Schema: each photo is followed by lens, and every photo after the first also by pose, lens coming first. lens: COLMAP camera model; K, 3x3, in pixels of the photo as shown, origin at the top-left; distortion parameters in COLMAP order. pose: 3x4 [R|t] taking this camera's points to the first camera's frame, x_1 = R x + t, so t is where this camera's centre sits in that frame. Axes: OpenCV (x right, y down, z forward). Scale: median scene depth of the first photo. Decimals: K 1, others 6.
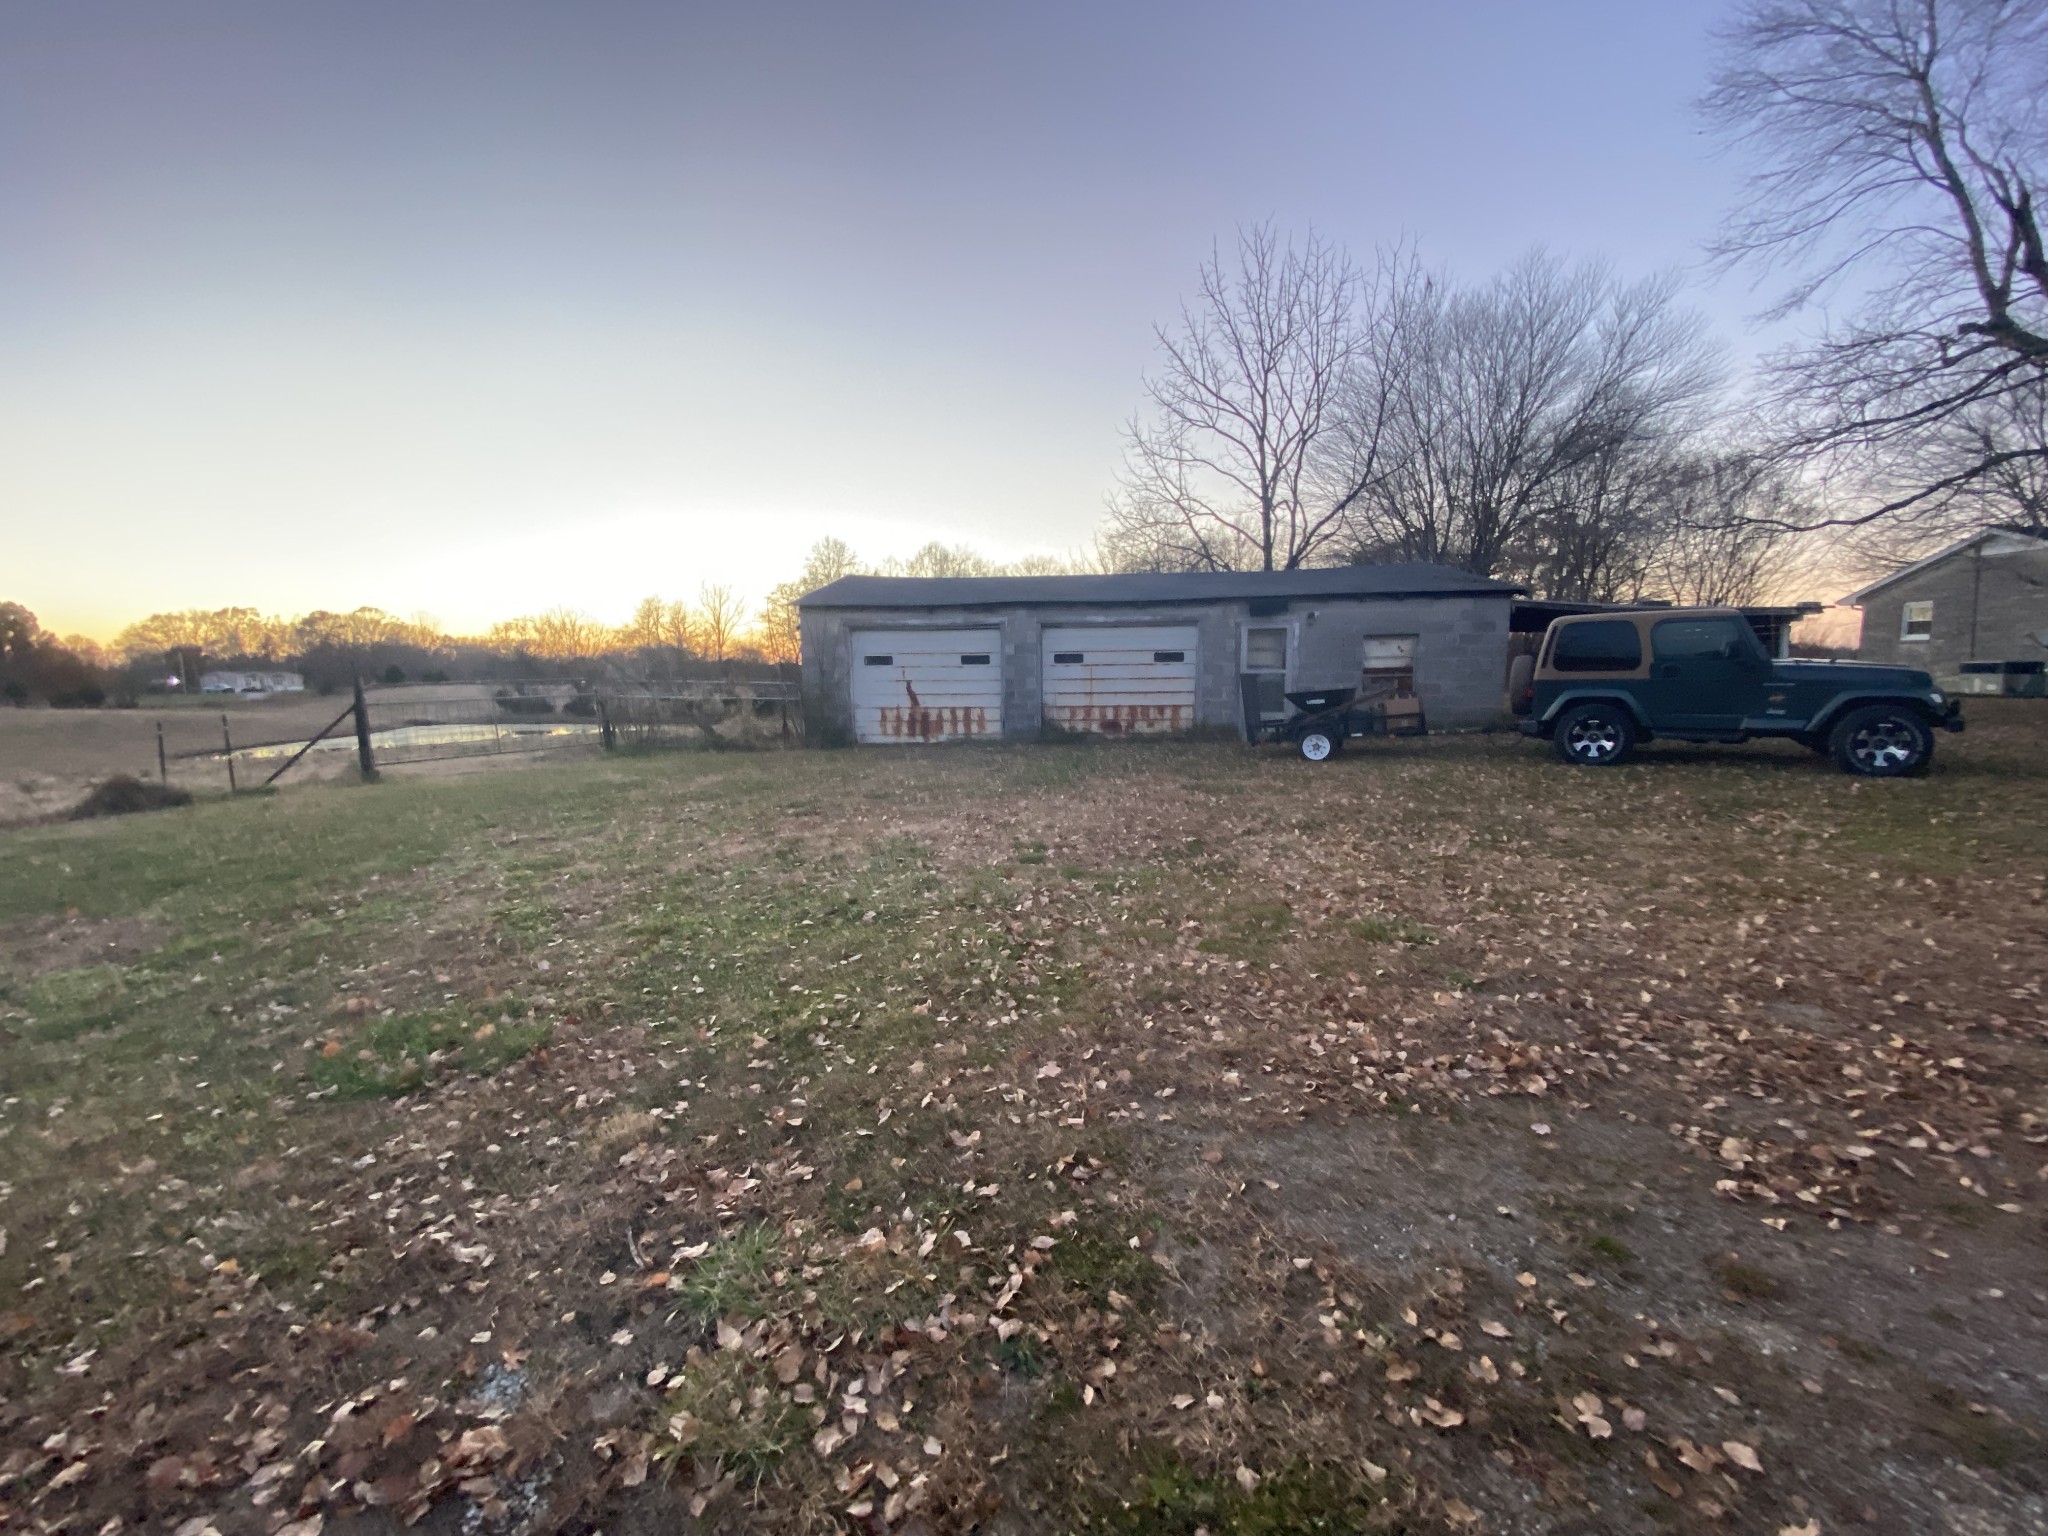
lens RADIAL K [[744.1, 0, 1024.0], [0, 744.1, 768.0], [0, 0, 1]] dist [-0.020185, -0.000186]
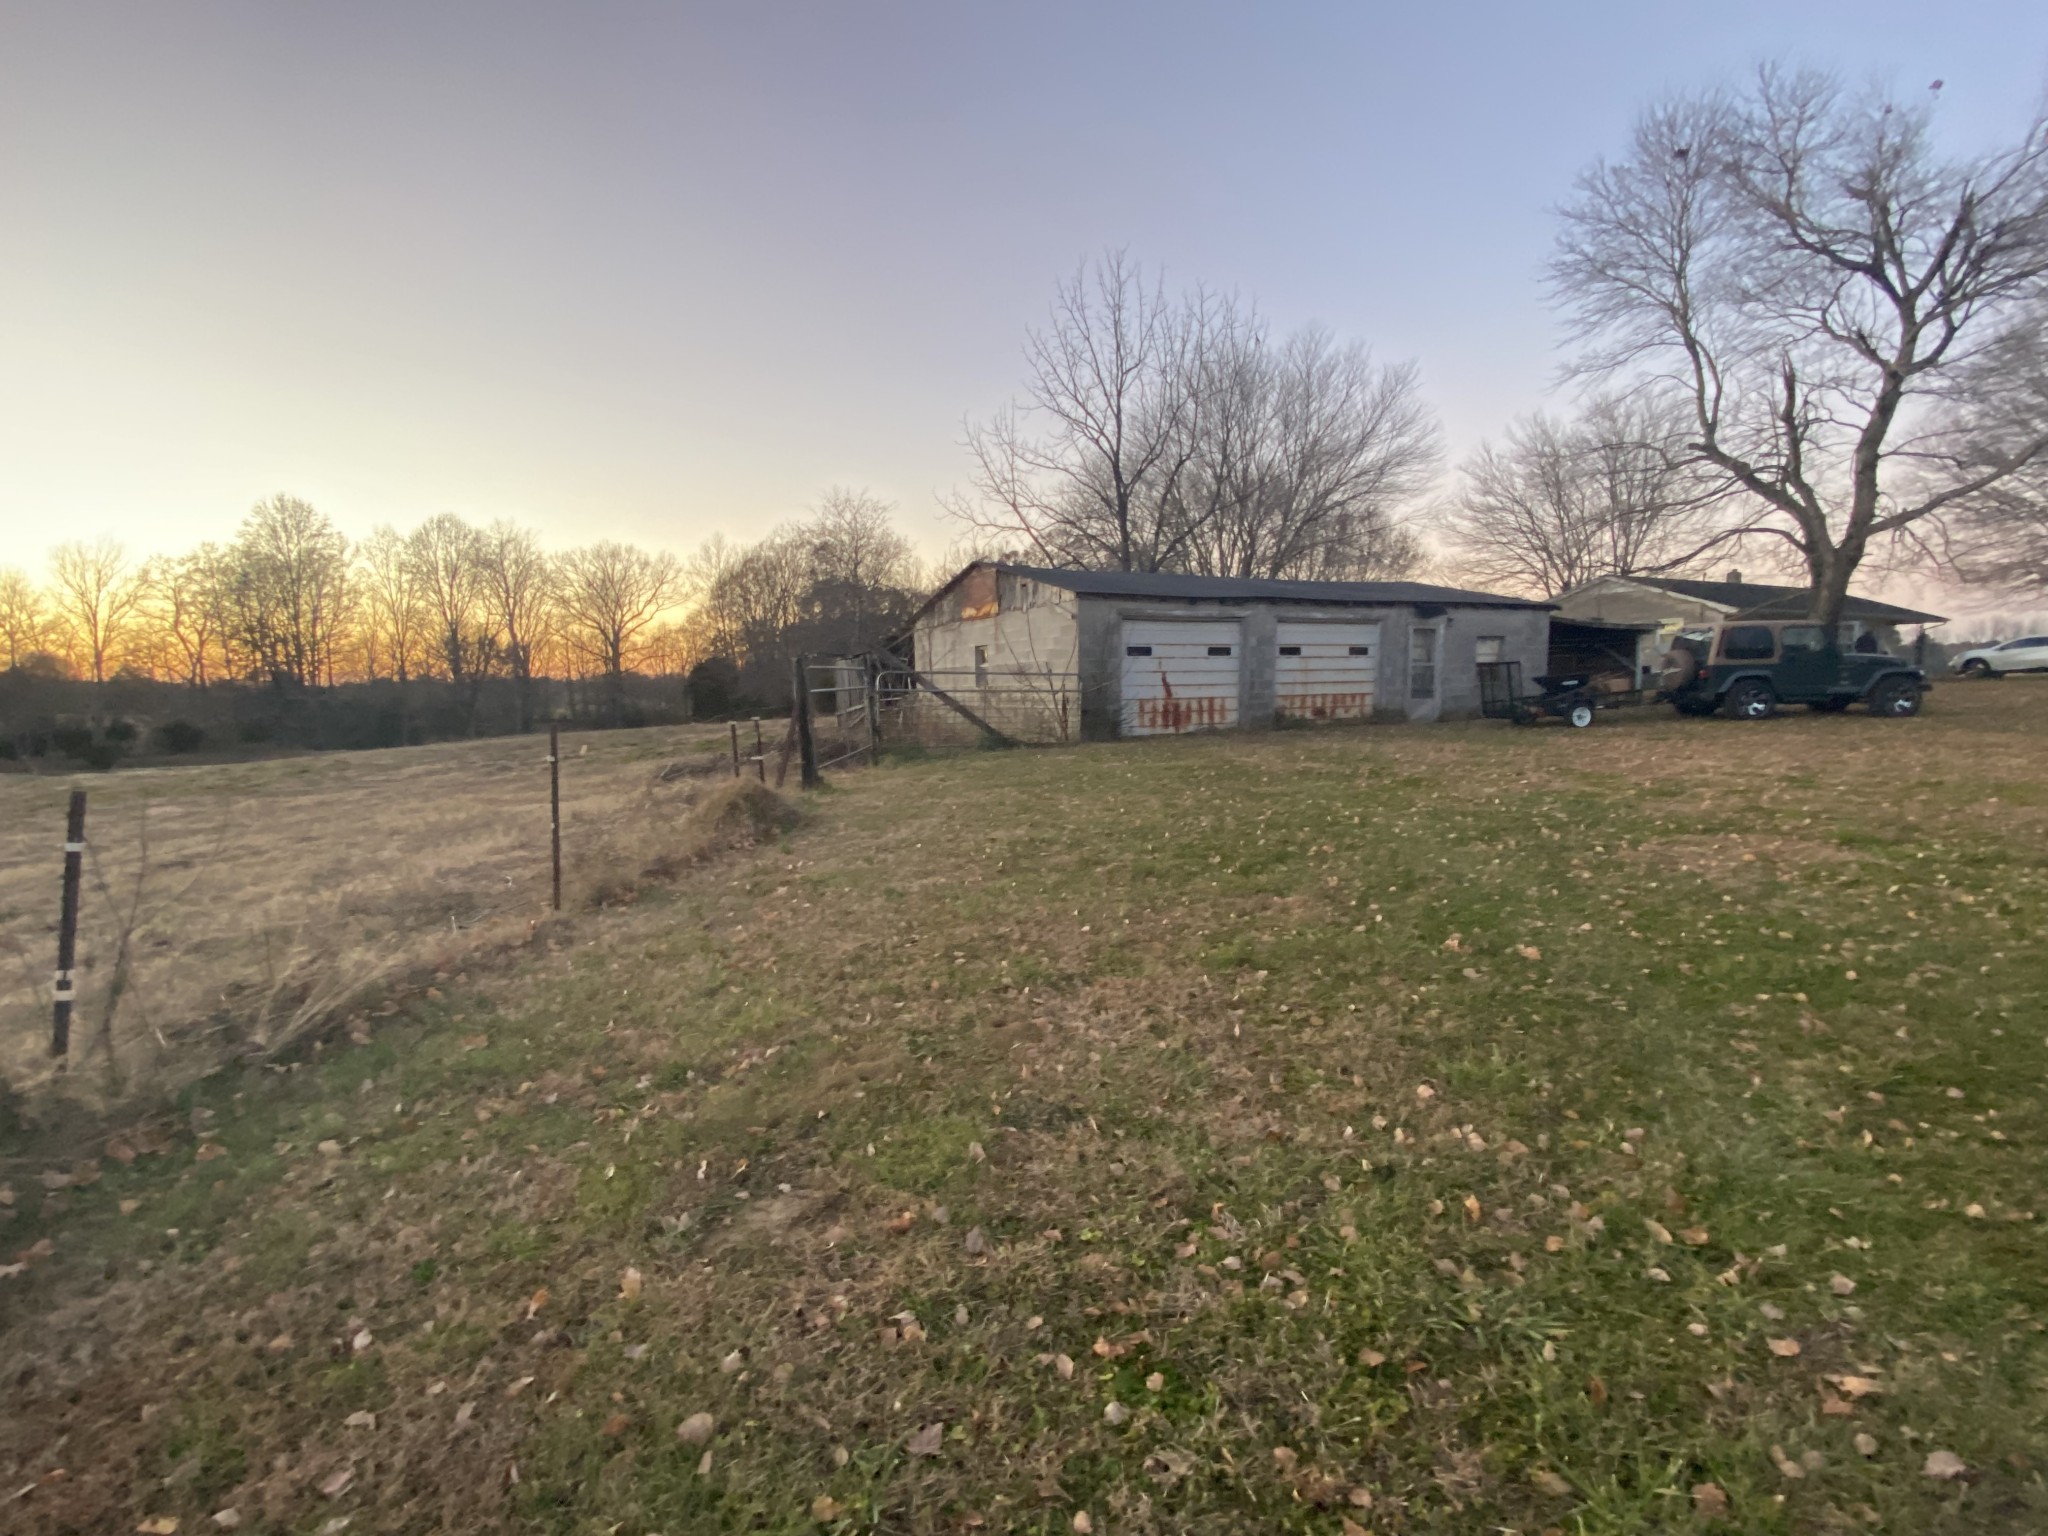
lens RADIAL K [[816.3, 0, 1024.0], [0, 816.3, 768.0], [0, 0, 1]] dist [0.015136, -0.017712]
pose [[0.885188, -0.050255, 0.462512, -0.842912], [0.062657, 0.997969, -0.011482, 0.012356], [-0.460996, 0.039143, 0.886539, 0.125188]]
